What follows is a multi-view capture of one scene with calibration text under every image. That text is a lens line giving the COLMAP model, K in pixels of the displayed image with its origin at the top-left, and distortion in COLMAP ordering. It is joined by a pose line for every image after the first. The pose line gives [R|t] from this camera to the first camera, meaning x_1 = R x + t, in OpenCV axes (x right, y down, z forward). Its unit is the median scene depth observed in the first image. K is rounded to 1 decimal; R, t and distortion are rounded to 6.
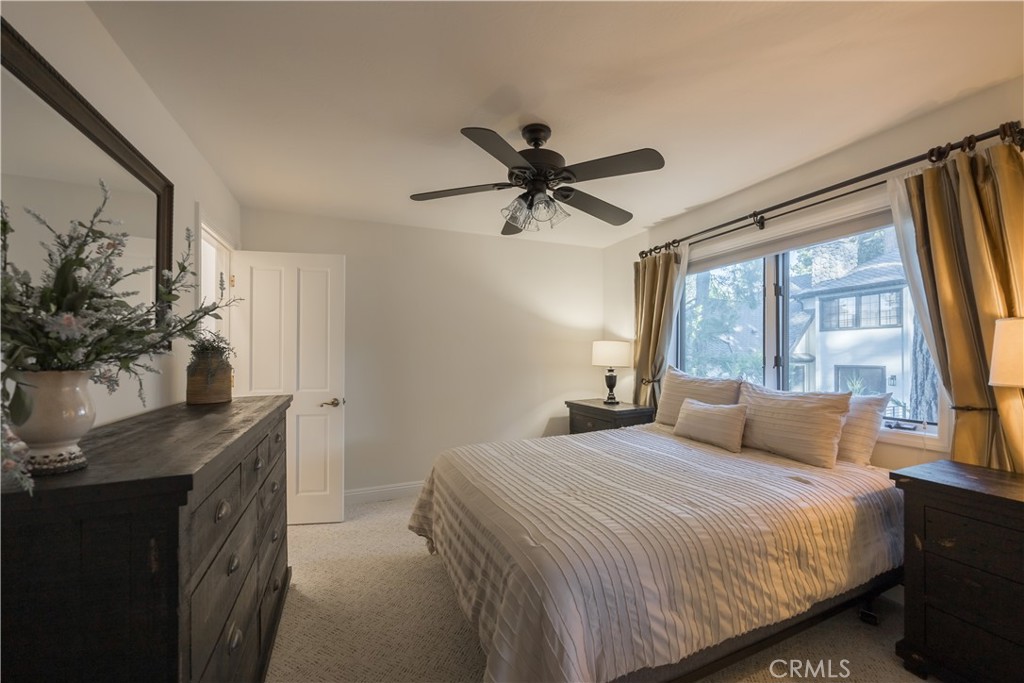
lens RADIAL K [[403.4, 0, 512.0], [0, 403.4, 341.5], [0, 0, 1]] dist [0.002830, 0.000080]
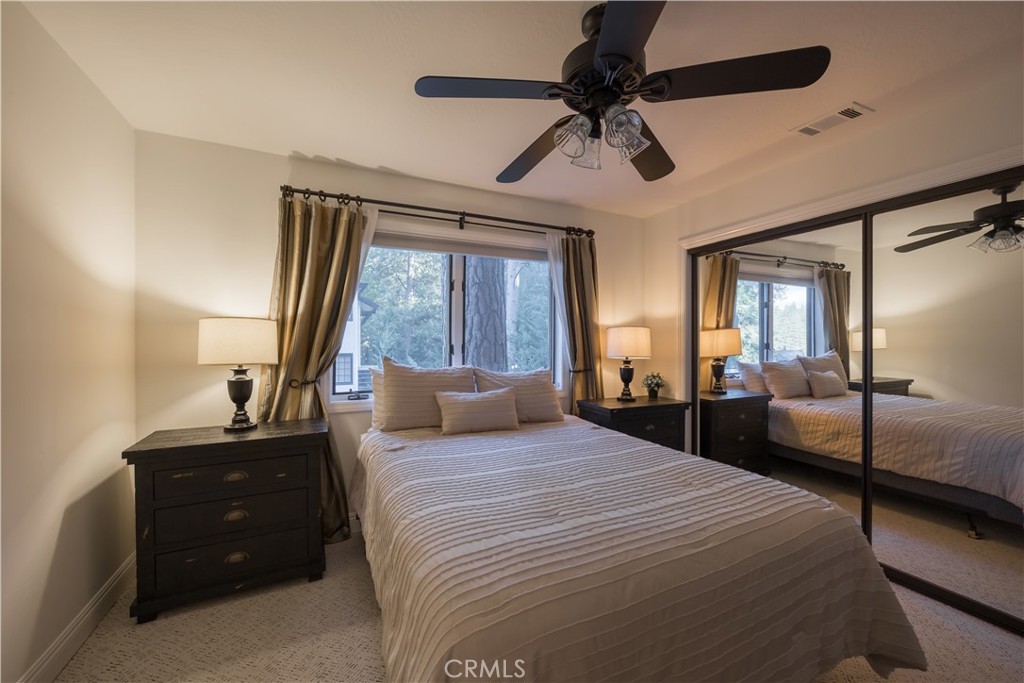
lens RADIAL K [[403.4, 0, 512.0], [0, 403.4, 341.5], [0, 0, 1]] dist [0.002830, 0.000080]
pose [[-0.058420, -0.004136, 0.998284, -0.485707], [-0.033563, 0.999434, 0.002177, 0.021343], [-0.997728, -0.033378, -0.058526, 0.911936]]
